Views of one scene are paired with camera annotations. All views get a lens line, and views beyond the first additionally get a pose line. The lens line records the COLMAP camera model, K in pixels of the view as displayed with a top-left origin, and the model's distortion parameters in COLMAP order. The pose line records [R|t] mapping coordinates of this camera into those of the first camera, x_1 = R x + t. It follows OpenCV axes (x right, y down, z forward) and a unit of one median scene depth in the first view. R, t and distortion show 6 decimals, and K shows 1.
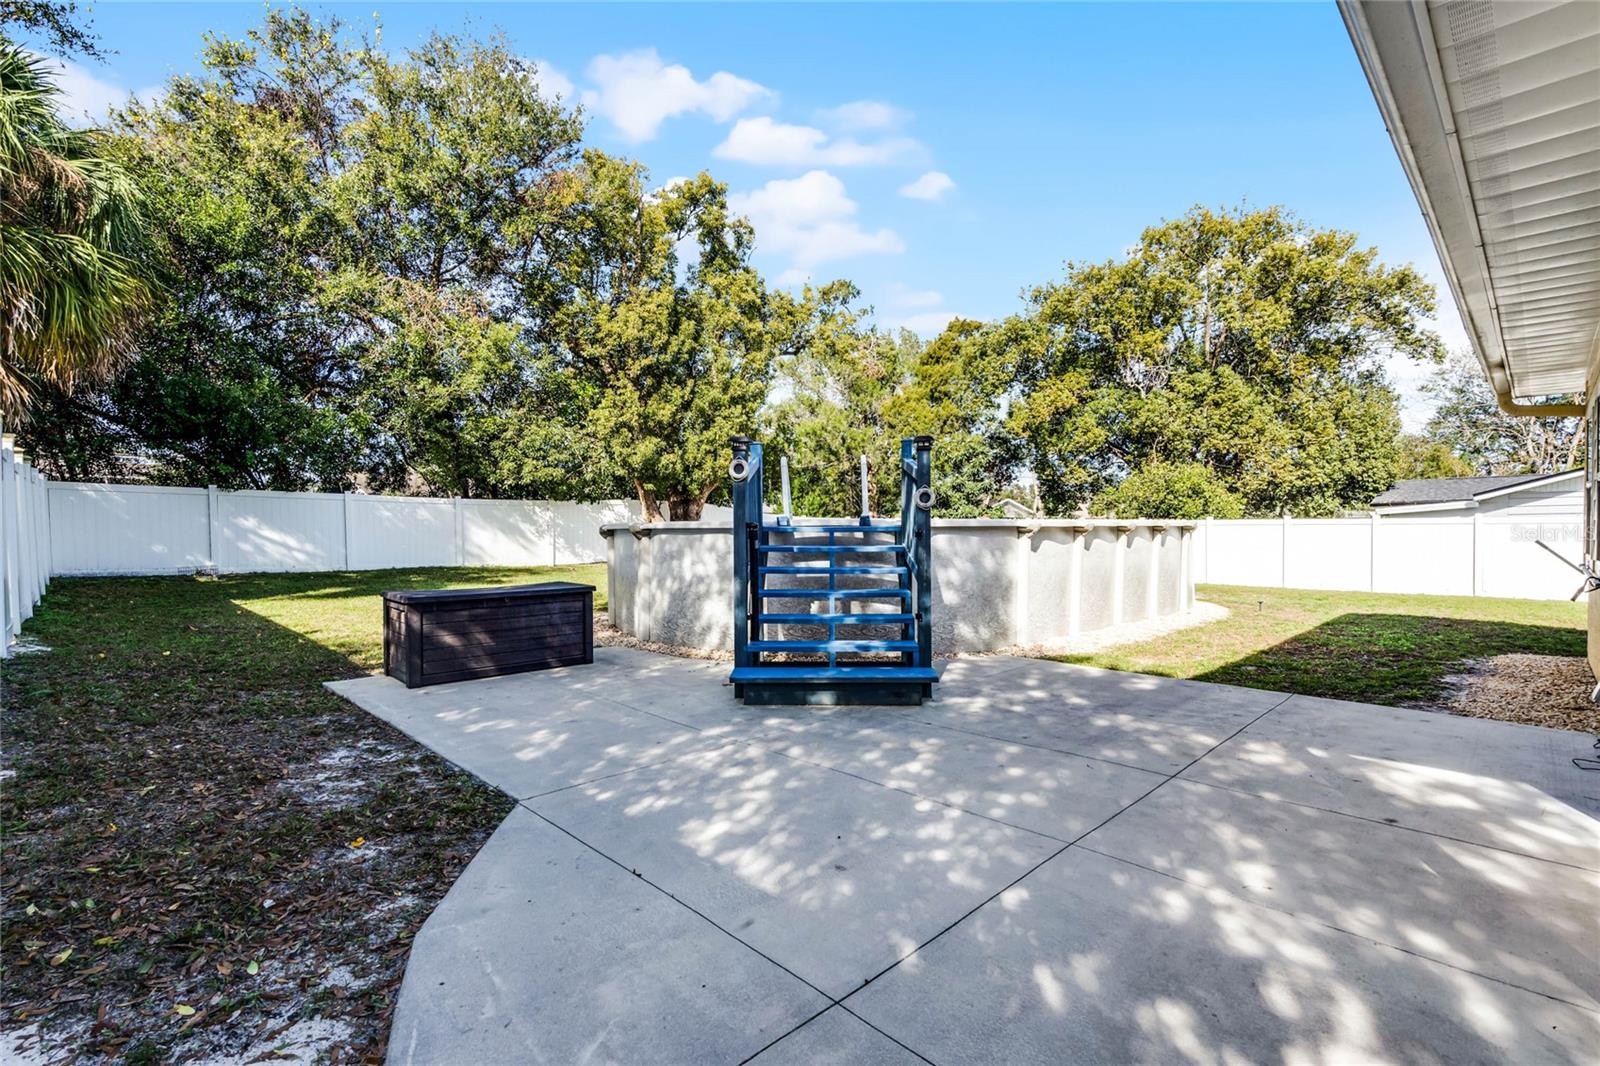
lens RADIAL K [[744.2, 0, 802.8], [0, 744.2, 533.6], [0, 0, 1]] dist [-0.006129, 0.001687]
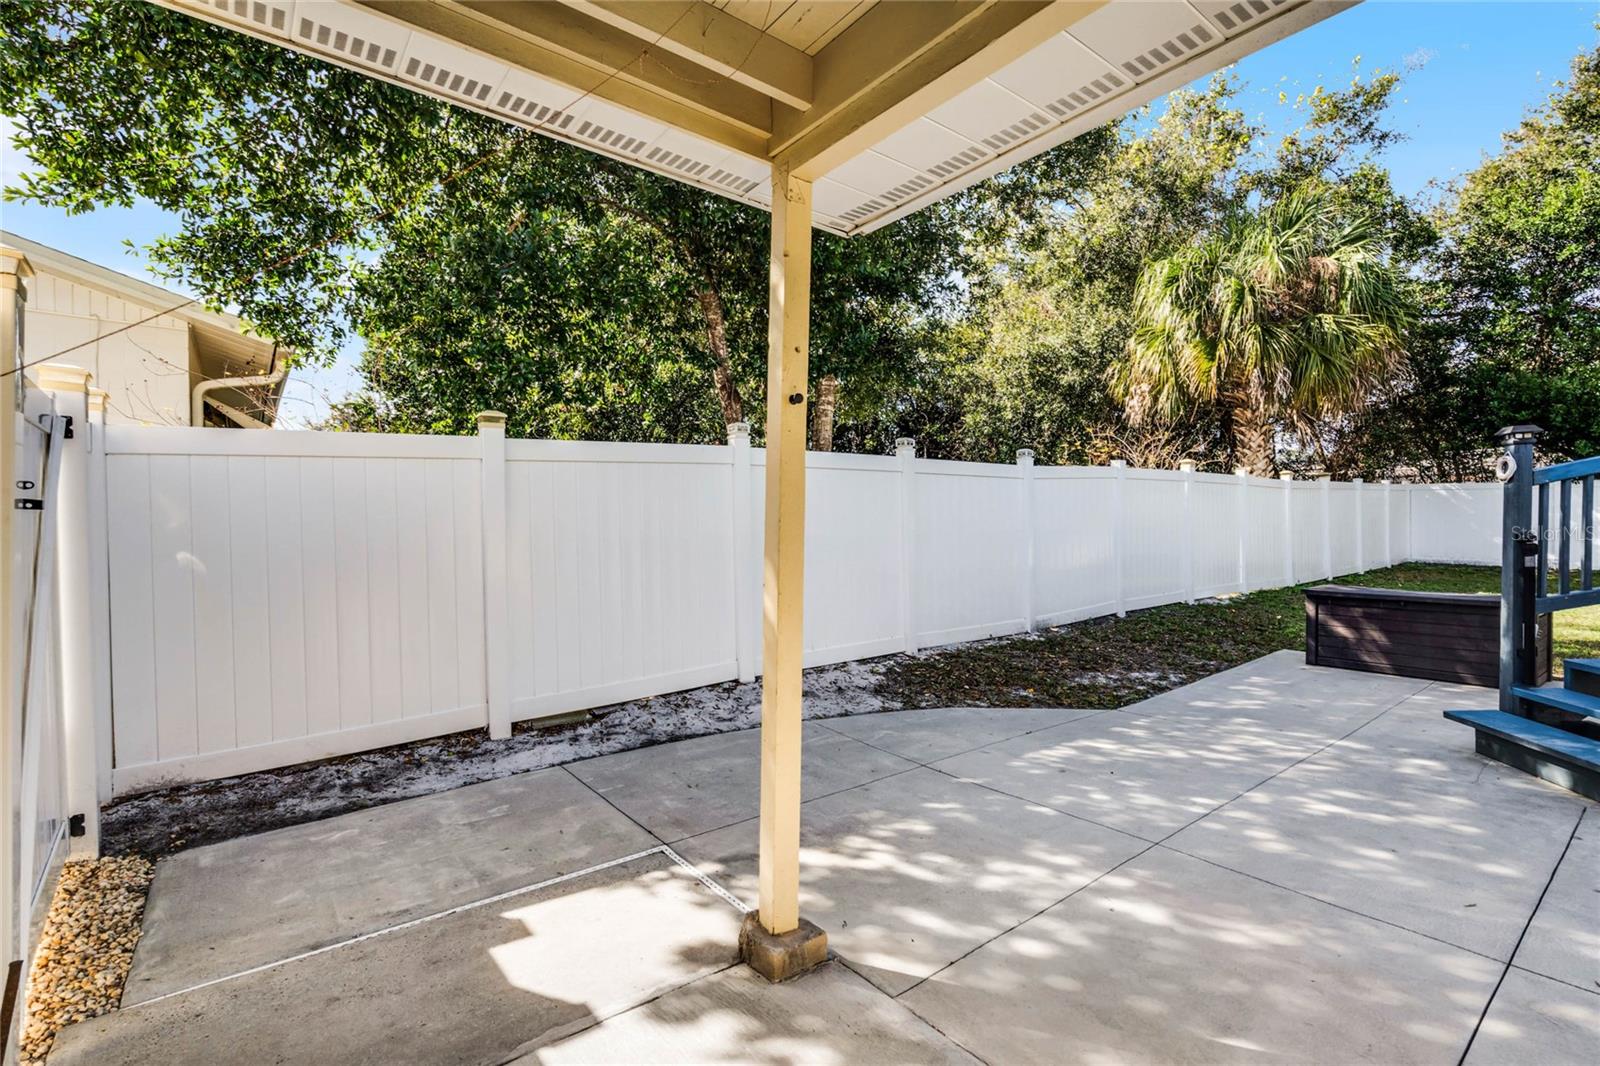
lens RADIAL K [[744.2, 0, 804.7], [0, 744.2, 531.9], [0, 0, 1]] dist [-0.006129, 0.001687]
pose [[-0.119425, 0.018586, -0.992669, 1.303126], [0.000034, 0.999825, 0.018716, -0.054108], [0.992843, 0.002202, -0.119404, 0.531808]]
